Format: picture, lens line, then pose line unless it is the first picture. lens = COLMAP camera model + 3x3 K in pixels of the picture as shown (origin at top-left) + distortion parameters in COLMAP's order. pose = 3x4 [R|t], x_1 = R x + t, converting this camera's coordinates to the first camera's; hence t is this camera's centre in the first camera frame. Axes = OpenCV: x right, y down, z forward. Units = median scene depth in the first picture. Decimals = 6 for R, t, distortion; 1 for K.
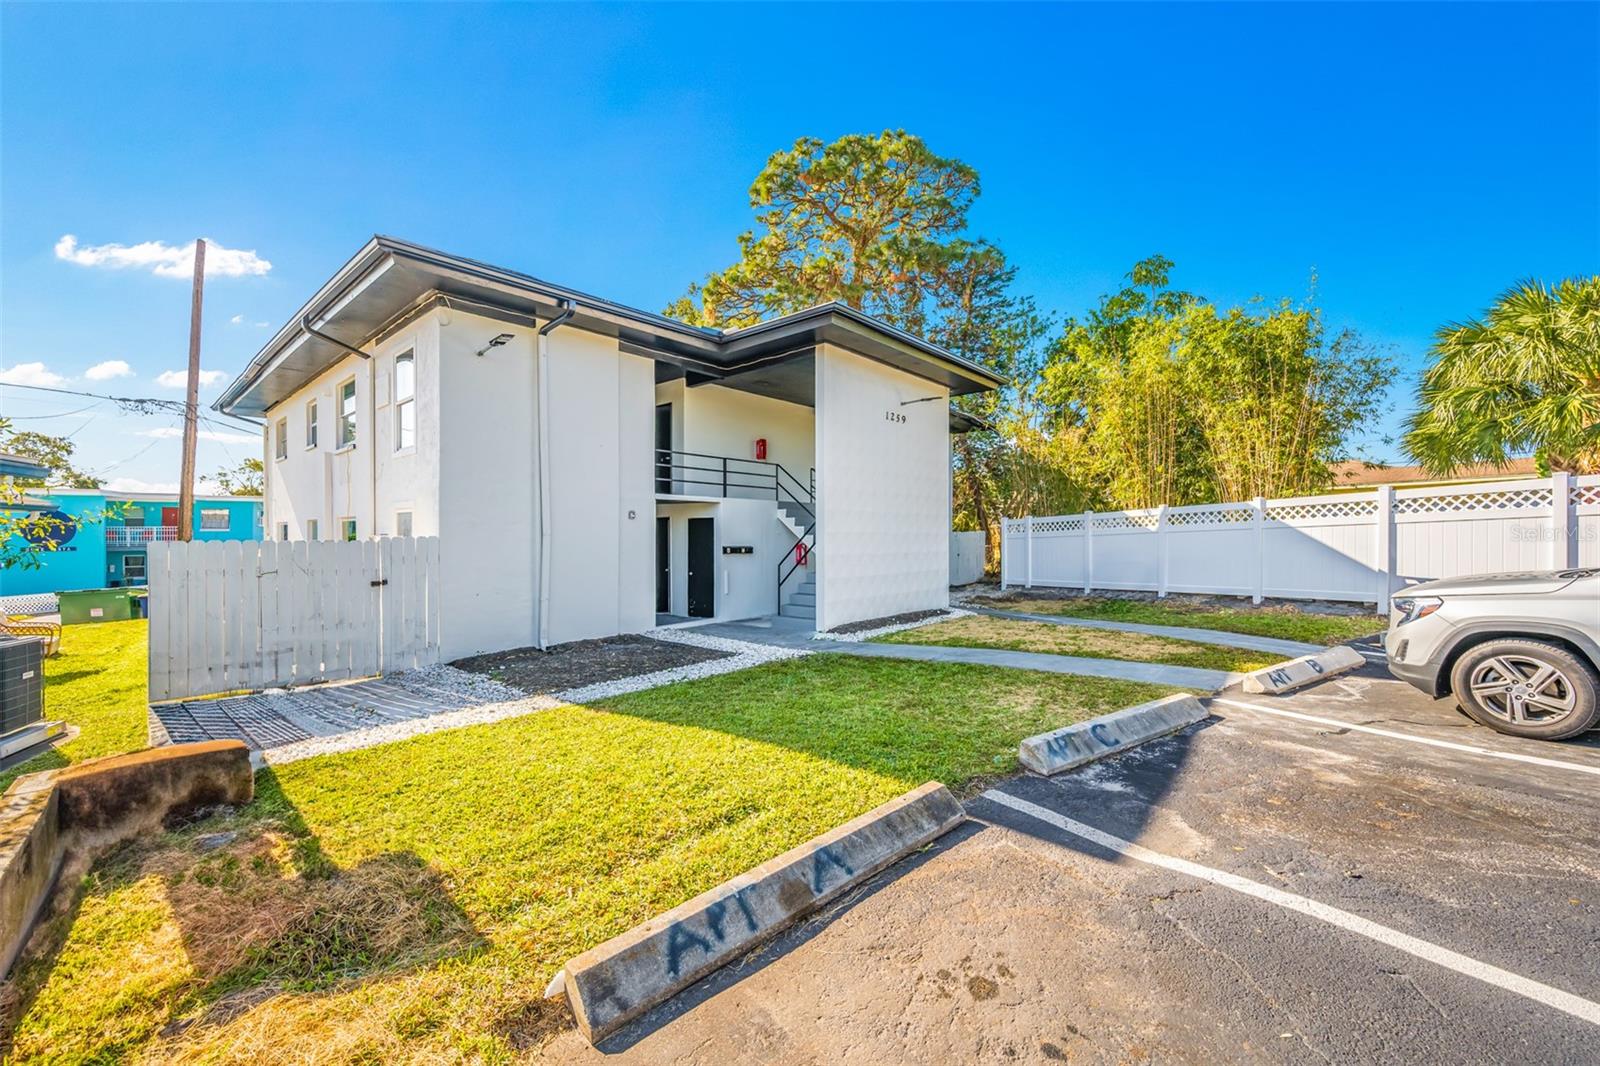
lens RADIAL K [[626.2, 0, 800.2], [0, 626.2, 541.9], [0, 0, 1]] dist [-0.004239, 0.000249]
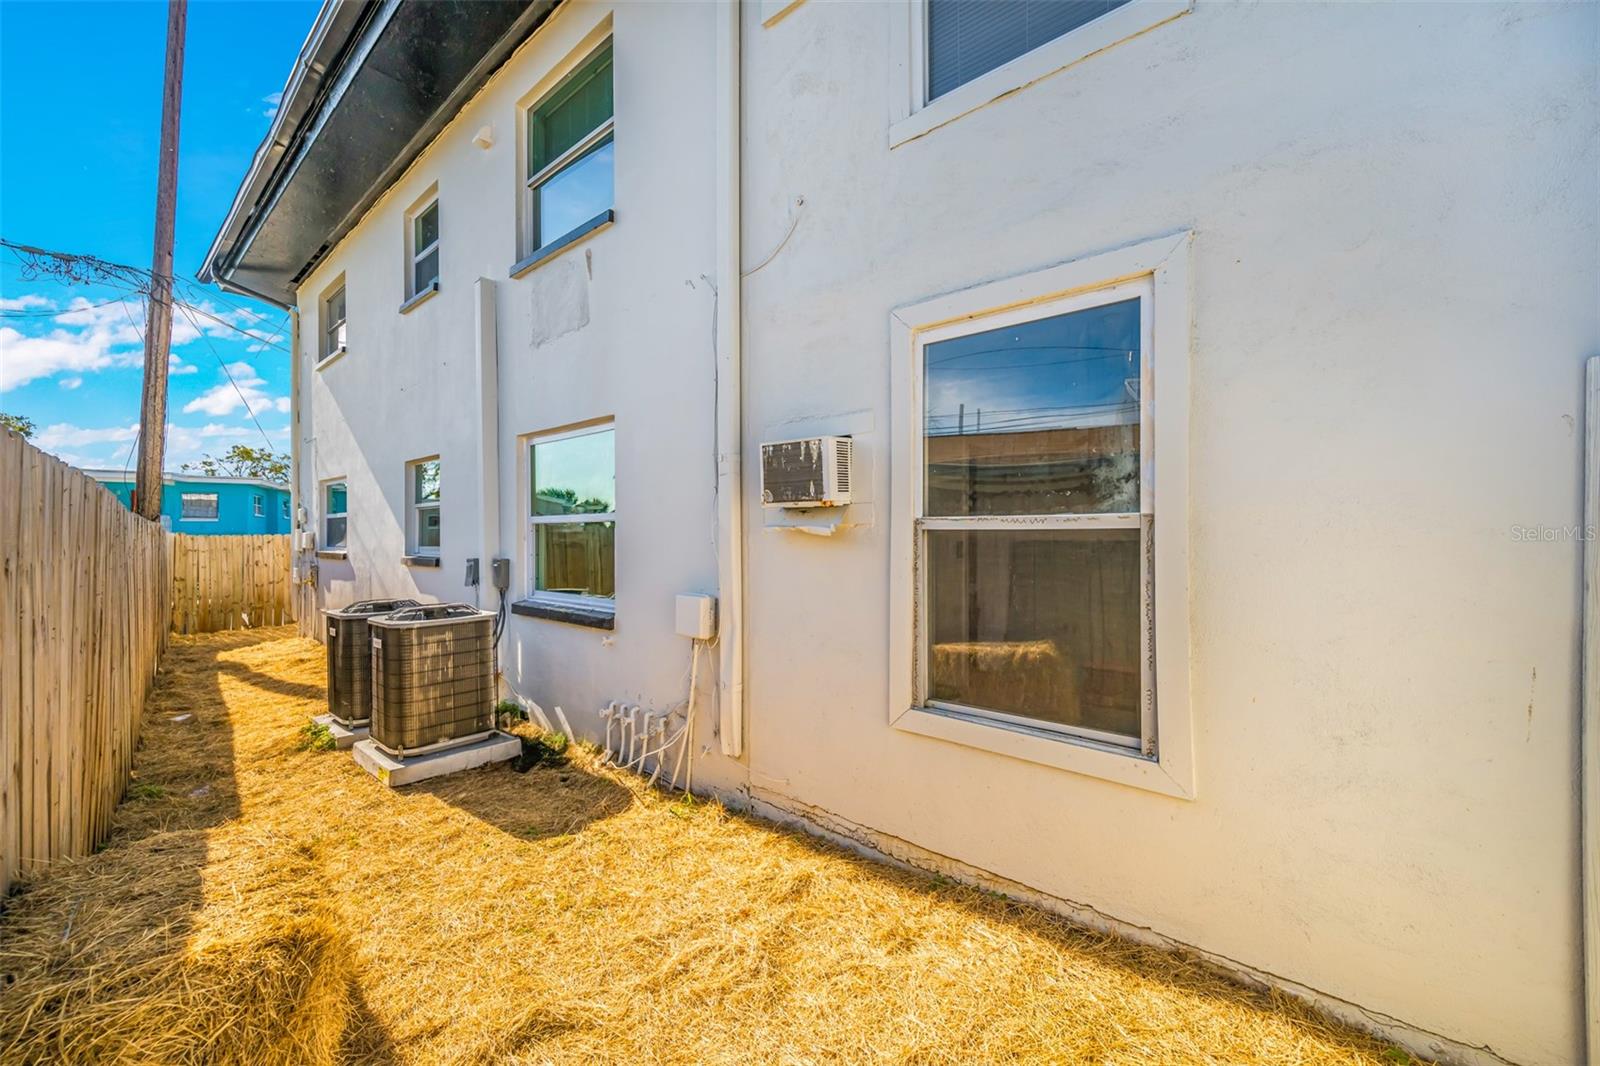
lens RADIAL K [[626.2, 0, 810.8], [0, 626.2, 534.3], [0, 0, 1]] dist [-0.004239, 0.000249]
pose [[0.999731, -0.002363, 0.023093, -0.236199], [0.002540, 0.999967, -0.007663, 0.012332], [-0.023074, 0.007719, 0.999704, 0.249336]]
